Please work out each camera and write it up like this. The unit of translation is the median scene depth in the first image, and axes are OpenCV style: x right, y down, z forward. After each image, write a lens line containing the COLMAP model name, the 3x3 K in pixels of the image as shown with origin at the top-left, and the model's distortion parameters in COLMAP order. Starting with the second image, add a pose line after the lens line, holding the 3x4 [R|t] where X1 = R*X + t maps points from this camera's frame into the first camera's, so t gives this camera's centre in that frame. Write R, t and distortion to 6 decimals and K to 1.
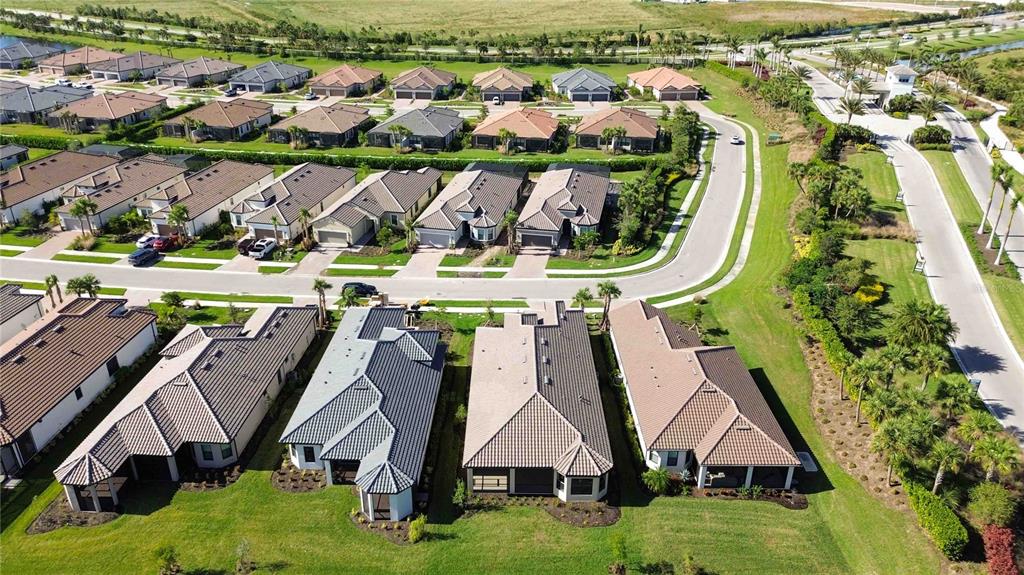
lens RADIAL K [[725.2, 0, 511.0], [0, 725.2, 287.9], [0, 0, 1]] dist [0.067842, -0.070701]
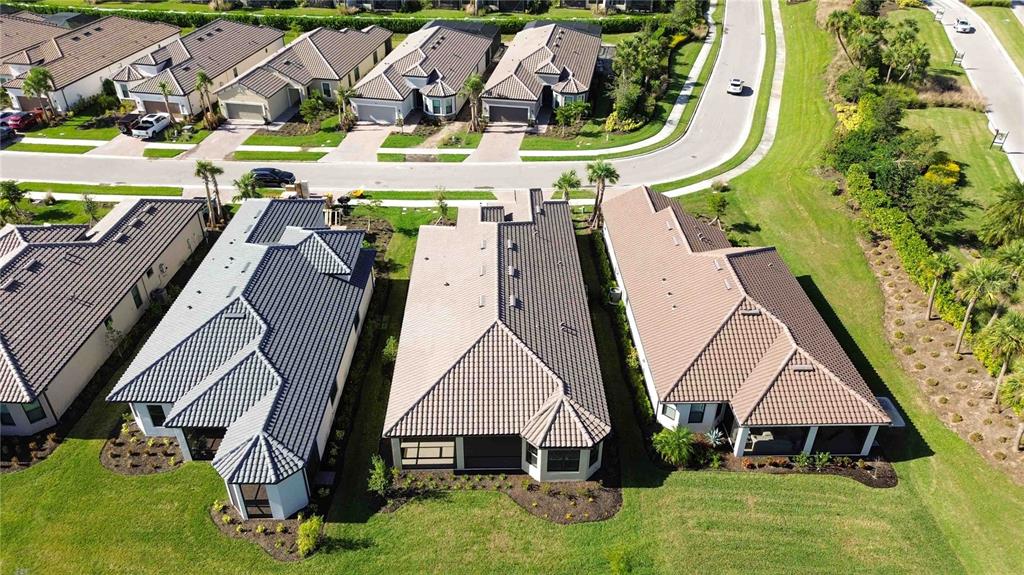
lens RADIAL K [[725.2, 0, 511.0], [0, 725.2, 287.9], [0, 0, 1]] dist [0.067842, -0.070701]
pose [[0.999747, -0.012841, 0.018454, 0.021423], [0.010228, 0.990751, 0.135304, 0.013973], [-0.020021, -0.135081, 0.990632, 0.200426]]
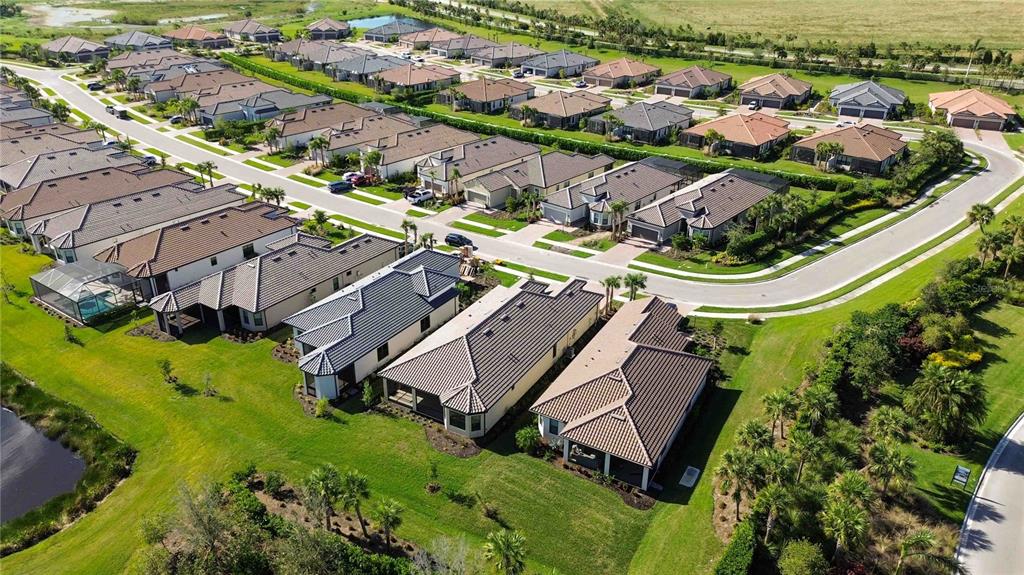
lens RADIAL K [[725.2, 0, 511.0], [0, 725.2, 287.9], [0, 0, 1]] dist [0.067842, -0.070701]
pose [[0.869059, 0.221059, -0.442572, 0.342284], [-0.221708, 0.973777, 0.051032, -0.001600], [0.442247, 0.053772, 0.895280, 0.010207]]
